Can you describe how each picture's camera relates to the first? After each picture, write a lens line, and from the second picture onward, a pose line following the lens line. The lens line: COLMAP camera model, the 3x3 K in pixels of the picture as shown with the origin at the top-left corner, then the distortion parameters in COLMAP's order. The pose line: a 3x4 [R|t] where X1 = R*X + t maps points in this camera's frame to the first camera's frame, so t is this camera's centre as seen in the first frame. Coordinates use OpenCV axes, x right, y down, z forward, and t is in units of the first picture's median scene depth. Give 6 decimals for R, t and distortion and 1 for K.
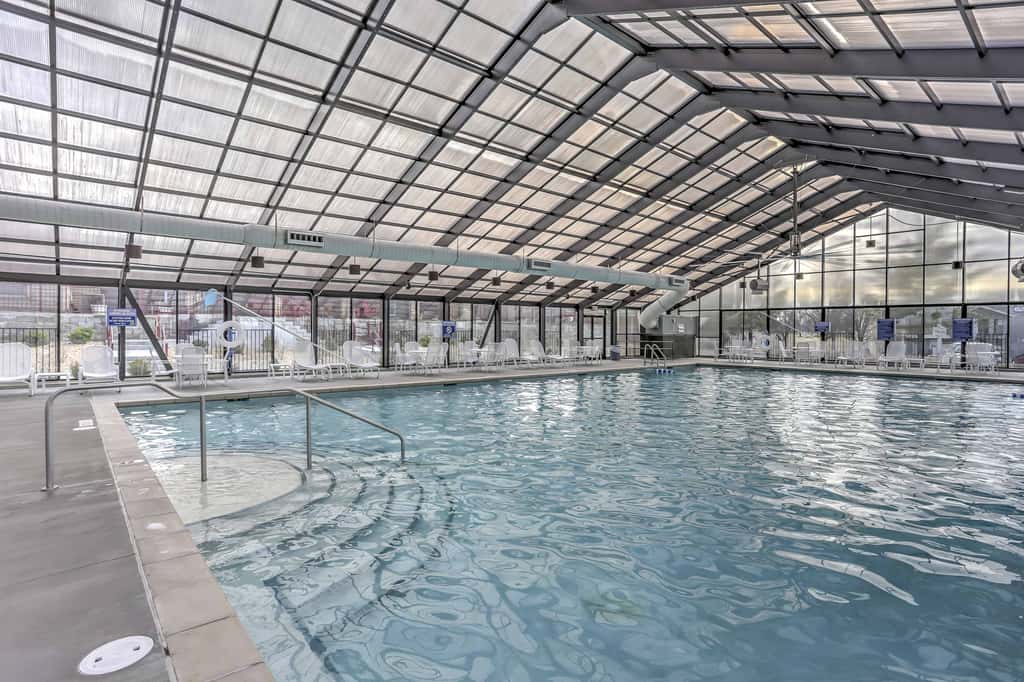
lens RADIAL K [[522.9, 0, 510.2], [0, 522.9, 333.3], [0, 0, 1]] dist [-0.030938, 0.009578]
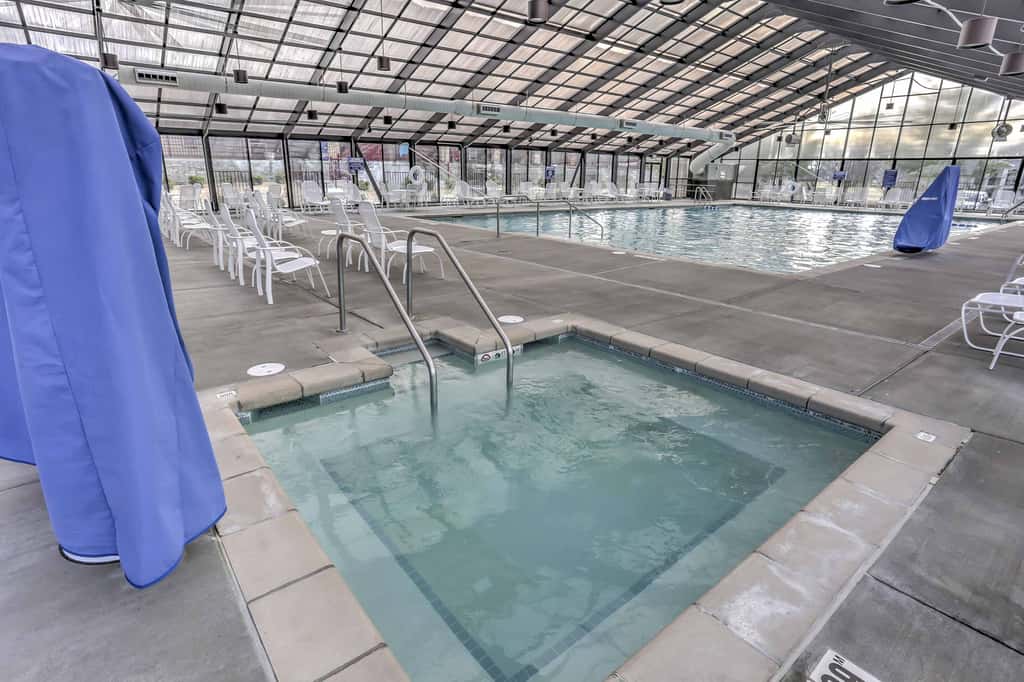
lens RADIAL K [[522.9, 0, 510.5], [0, 522.9, 347.3], [0, 0, 1]] dist [-0.030938, 0.009578]
pose [[0.999375, 0.019698, -0.029365, 0.030310], [-0.009517, 0.949657, 0.313147, -0.001842], [0.034055, -0.312672, 0.949251, -0.280676]]
